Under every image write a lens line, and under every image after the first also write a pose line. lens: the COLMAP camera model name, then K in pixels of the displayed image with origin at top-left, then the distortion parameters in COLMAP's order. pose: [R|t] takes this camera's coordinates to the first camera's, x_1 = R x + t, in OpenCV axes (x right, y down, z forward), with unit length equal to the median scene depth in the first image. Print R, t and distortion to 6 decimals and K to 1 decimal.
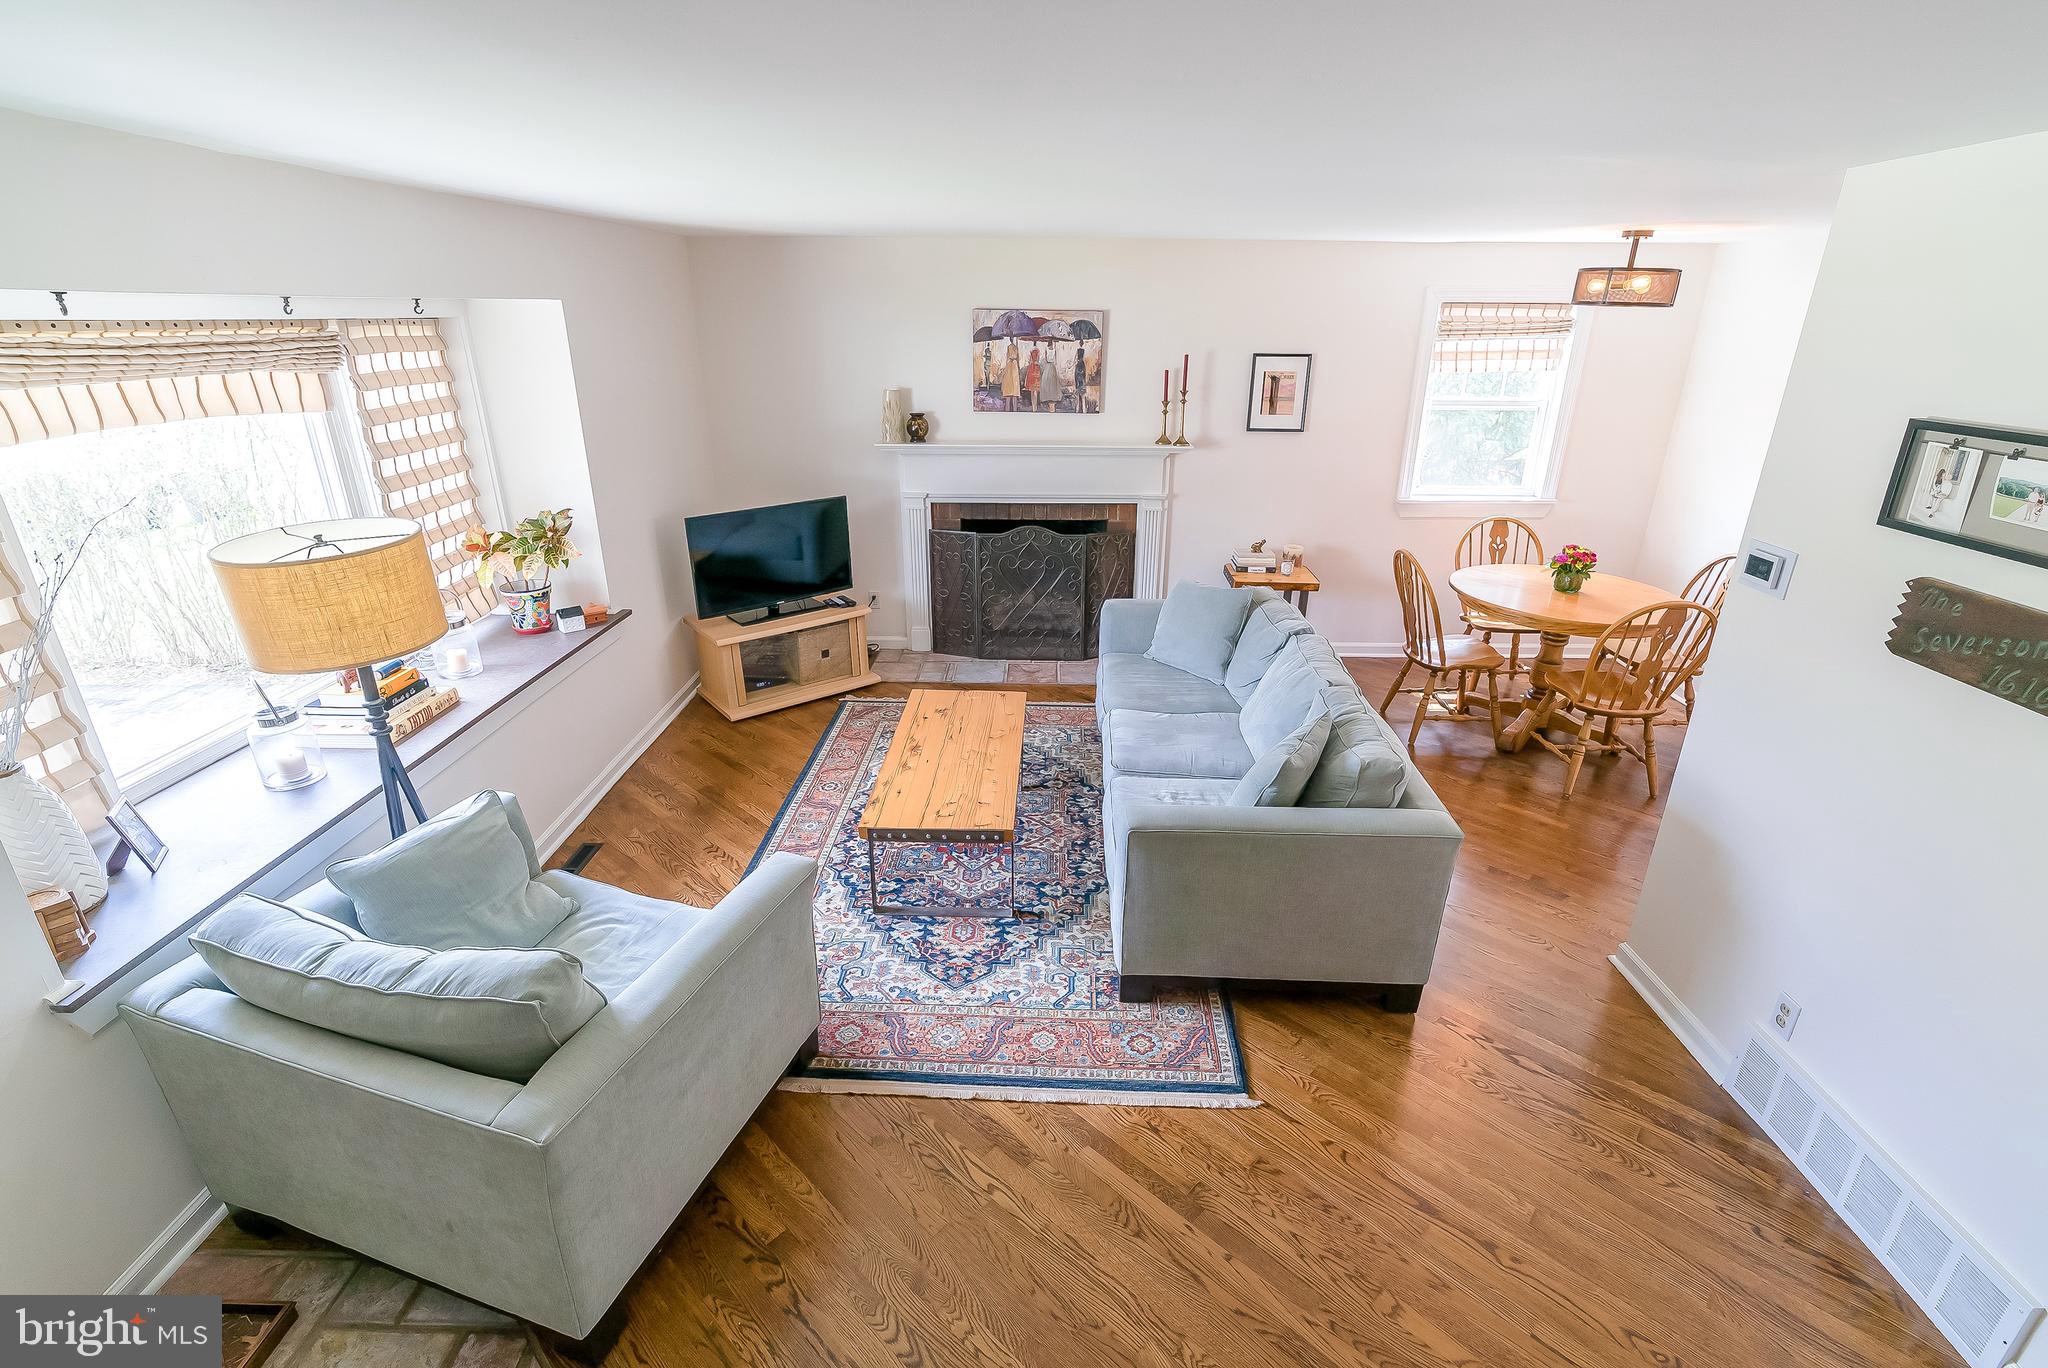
lens RADIAL K [[932.8, 0, 1034.8], [0, 932.8, 673.8], [0, 0, 1]] dist [-0.008753, 0.003555]
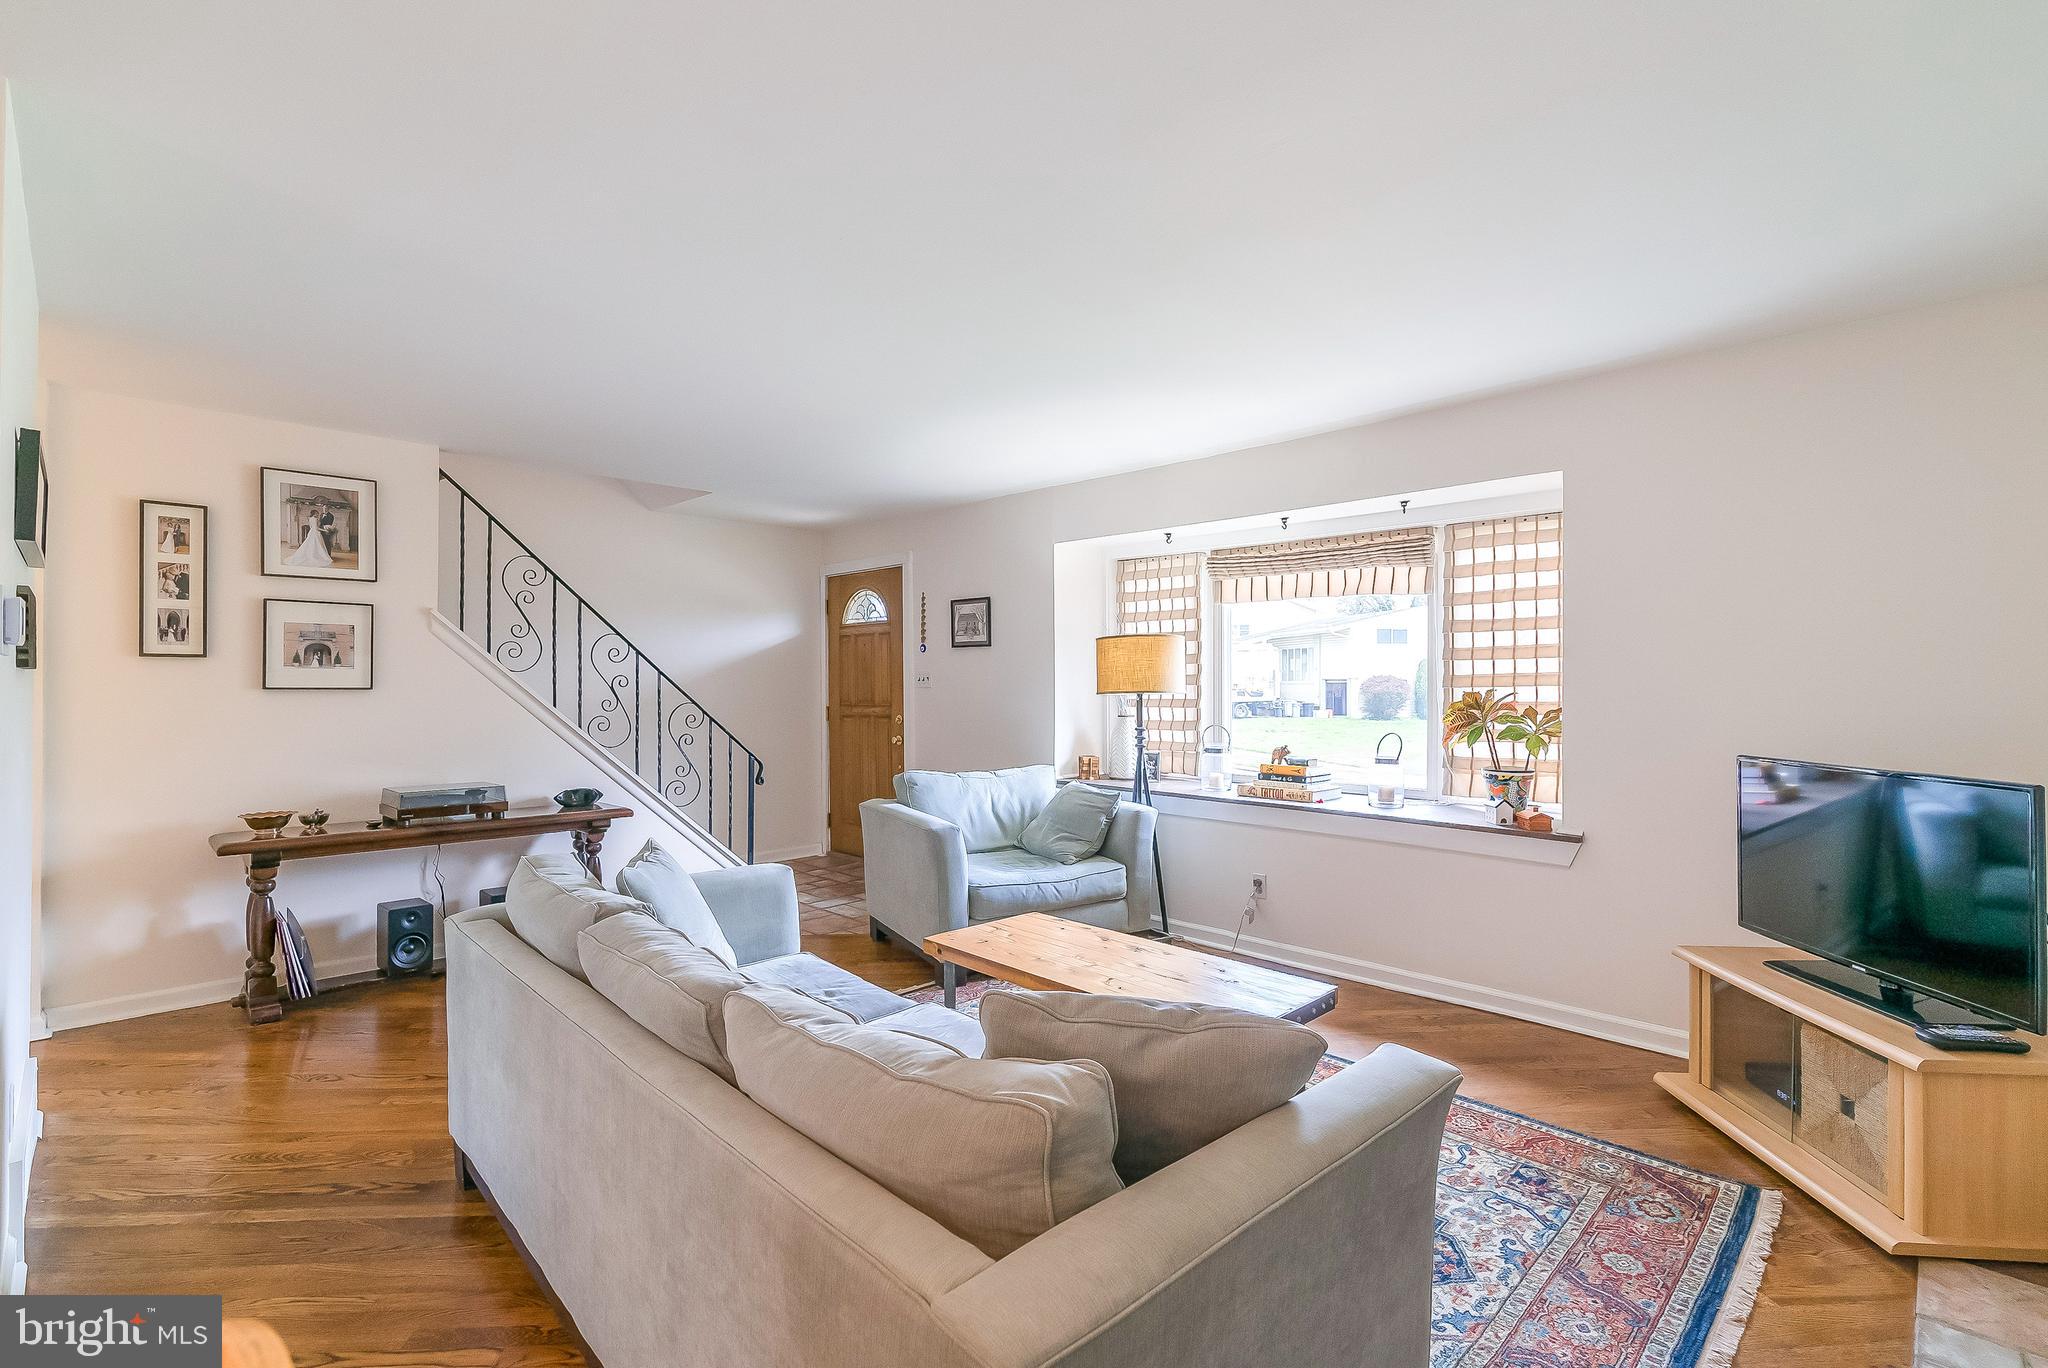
lens RADIAL K [[932.8, 0, 1025.6], [0, 932.8, 680.4], [0, 0, 1]] dist [-0.008753, 0.003555]
pose [[-0.697328, -0.007296, -0.716715, 0.396601], [-0.263845, 0.932346, 0.247218, -0.235371], [0.666423, 0.361494, -0.652076, 1.042605]]
